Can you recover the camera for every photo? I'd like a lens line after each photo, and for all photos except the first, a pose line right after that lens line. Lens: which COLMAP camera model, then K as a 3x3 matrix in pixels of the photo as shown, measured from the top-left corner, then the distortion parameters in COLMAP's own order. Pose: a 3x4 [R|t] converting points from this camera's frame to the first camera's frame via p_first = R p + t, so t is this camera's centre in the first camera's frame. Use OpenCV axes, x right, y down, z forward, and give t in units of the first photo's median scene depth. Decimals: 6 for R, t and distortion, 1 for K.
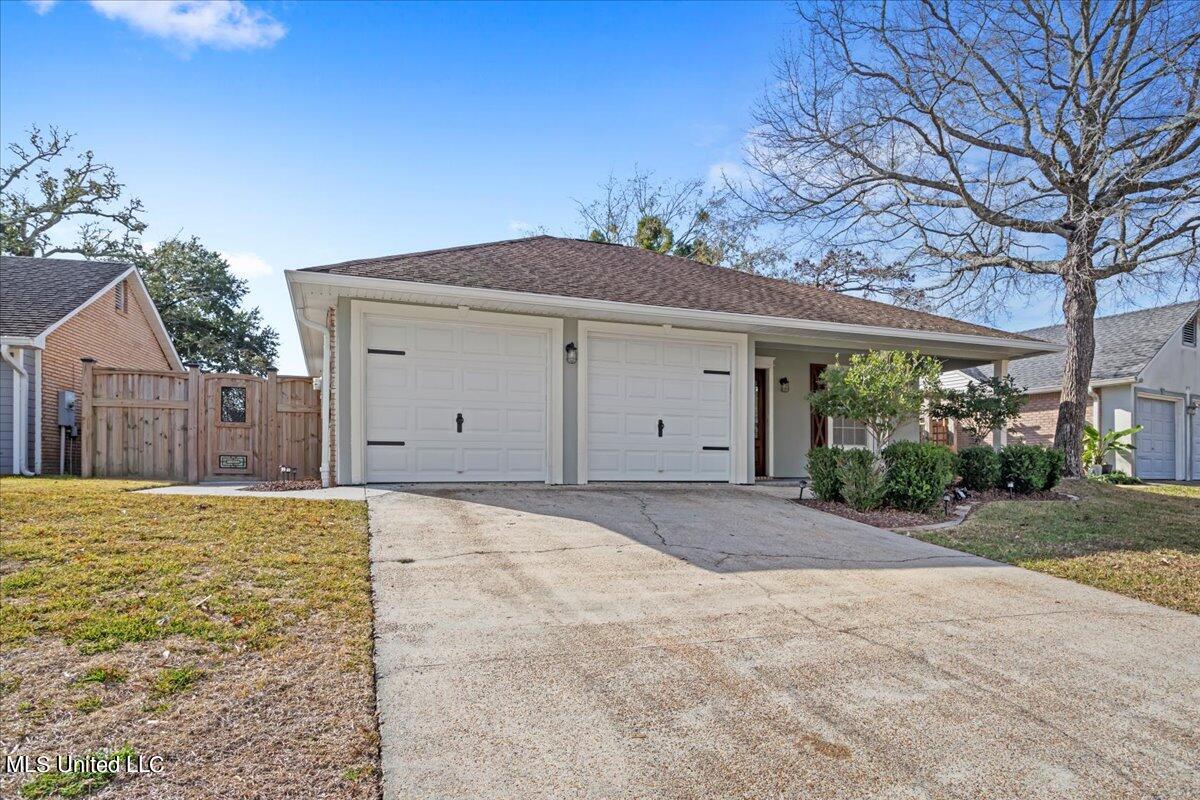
lens RADIAL K [[714.5, 0, 603.8], [0, 714.5, 474.7], [0, 0, 1]] dist [0.002625, 0.000536]
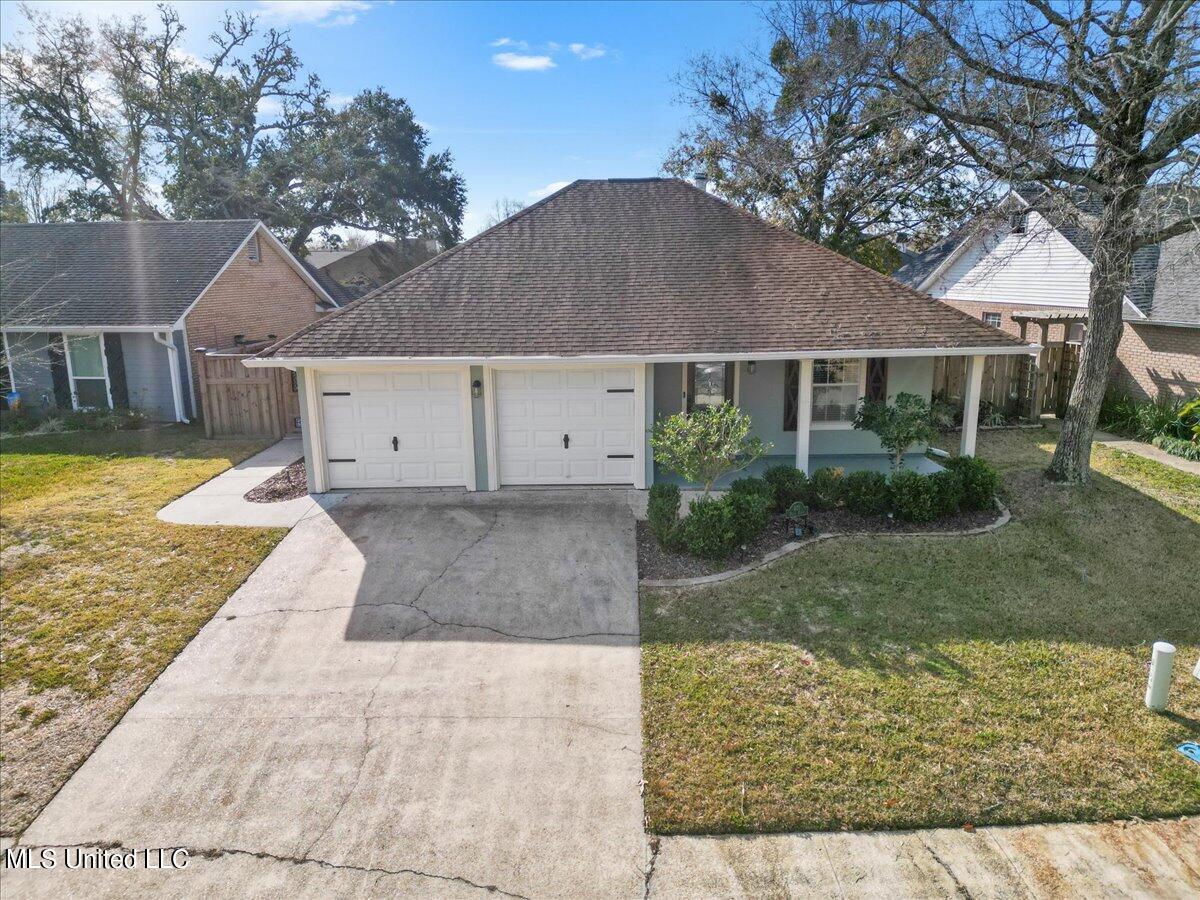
lens RADIAL K [[835.1, 0, 601.1], [0, 835.1, 449.0], [0, 0, 1]] dist [0.086814, -0.089272]
pose [[0.928883, 0.071457, -0.363415, 0.568287], [0.013607, 0.973966, 0.226286, -0.325805], [0.370123, -0.215138, 0.903728, -0.202843]]
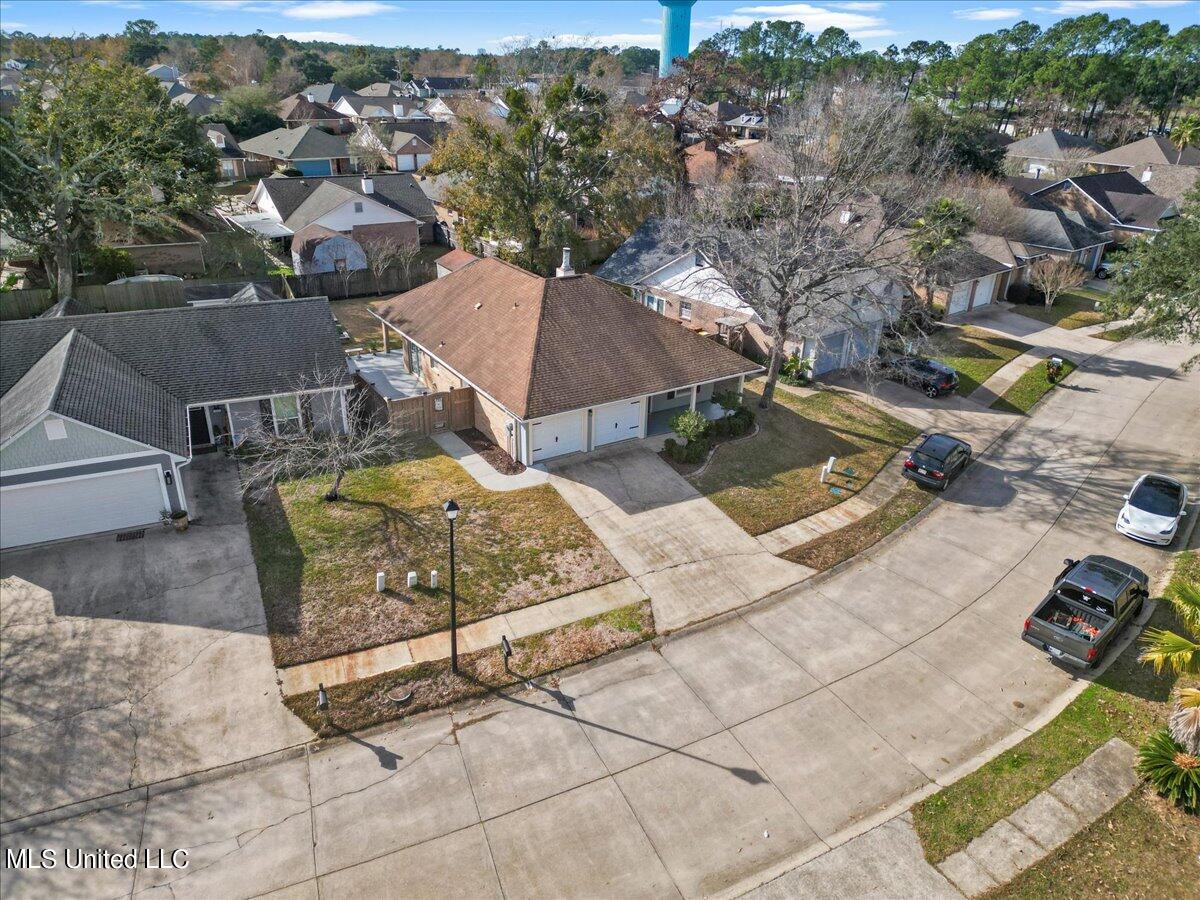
lens RADIAL K [[835.1, 0, 601.1], [0, 835.1, 449.0], [0, 0, 1]] dist [0.086814, -0.089272]
pose [[0.981052, -0.052230, 0.186574, -0.570433], [-0.032803, 0.904298, 0.425640, -1.284111], [-0.190949, -0.423695, 0.885449, -1.845850]]
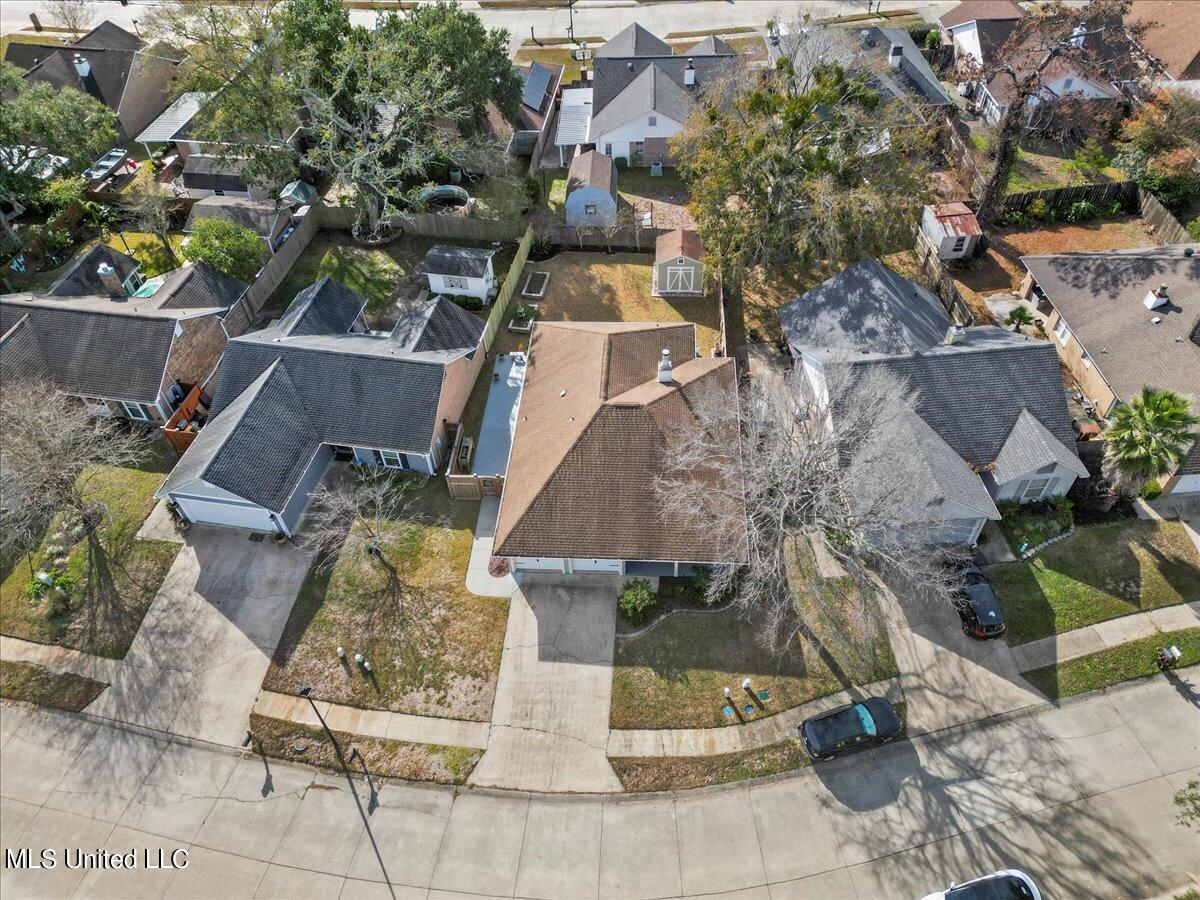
lens RADIAL K [[835.1, 0, 601.1], [0, 835.1, 449.0], [0, 0, 1]] dist [0.086814, -0.089272]
pose [[0.907960, 0.293218, -0.299386, 1.032373], [0.031474, 0.664695, 0.746452, -3.102515], [0.417874, -0.687171, 0.594287, -0.905838]]
